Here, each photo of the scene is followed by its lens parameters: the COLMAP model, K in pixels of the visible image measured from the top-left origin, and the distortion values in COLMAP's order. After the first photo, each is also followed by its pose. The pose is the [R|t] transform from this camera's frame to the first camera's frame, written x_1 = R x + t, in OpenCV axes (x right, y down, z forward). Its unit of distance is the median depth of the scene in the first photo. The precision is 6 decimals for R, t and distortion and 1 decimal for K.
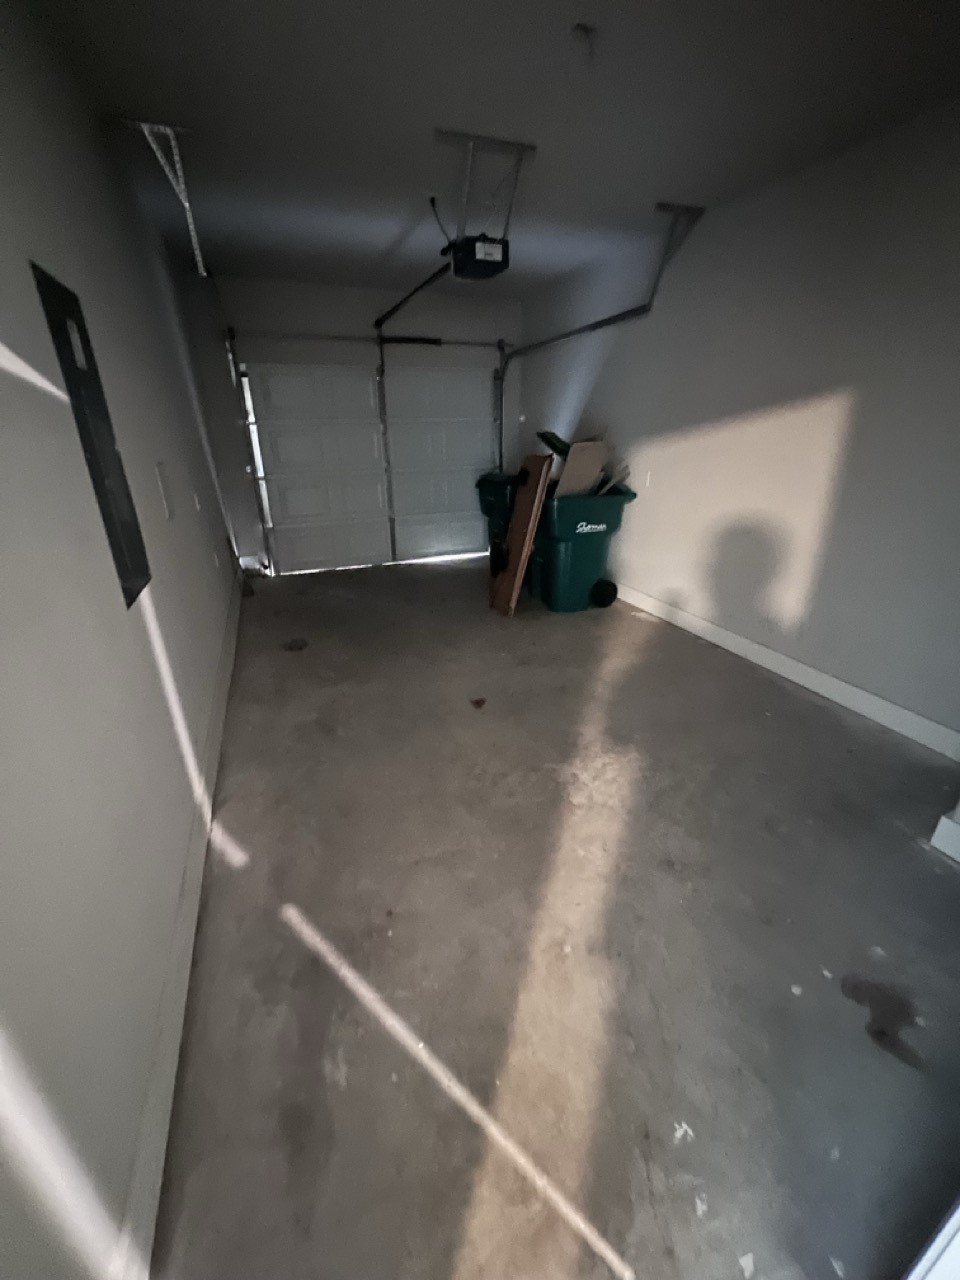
lens RADIAL K [[526.9, 0, 480.0], [0, 526.9, 640.0], [0, 0, 1]] dist [-0.001769, -0.000349]
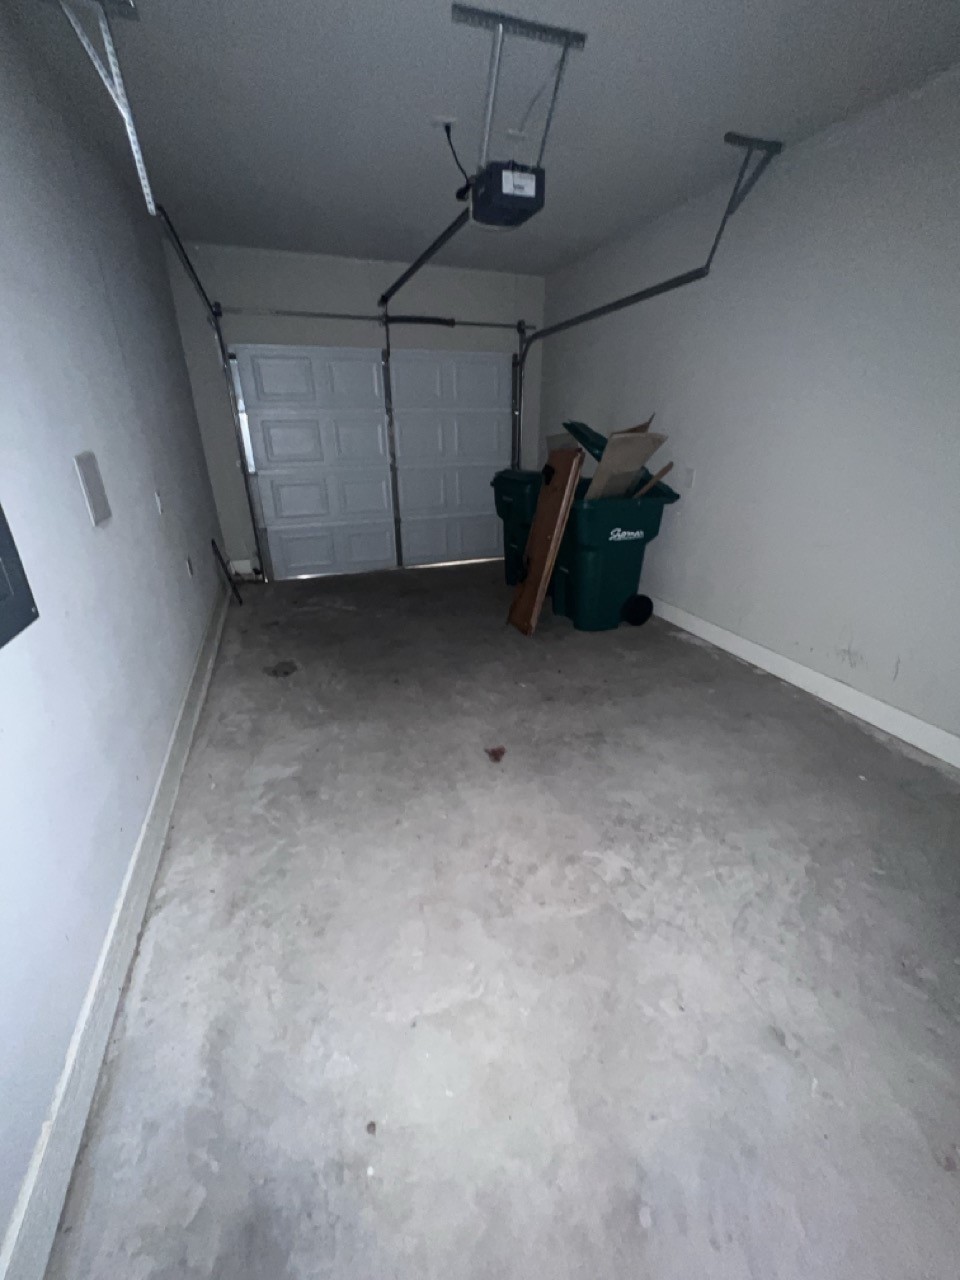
lens RADIAL K [[522.4, 0, 480.0], [0, 522.4, 640.0], [0, 0, 1]] dist [-0.000763, -0.000171]
pose [[0.999805, 0.012507, -0.015287, -0.014936], [-0.012391, 0.999894, 0.007648, -0.051939], [0.015381, -0.007457, 0.999854, 0.164902]]
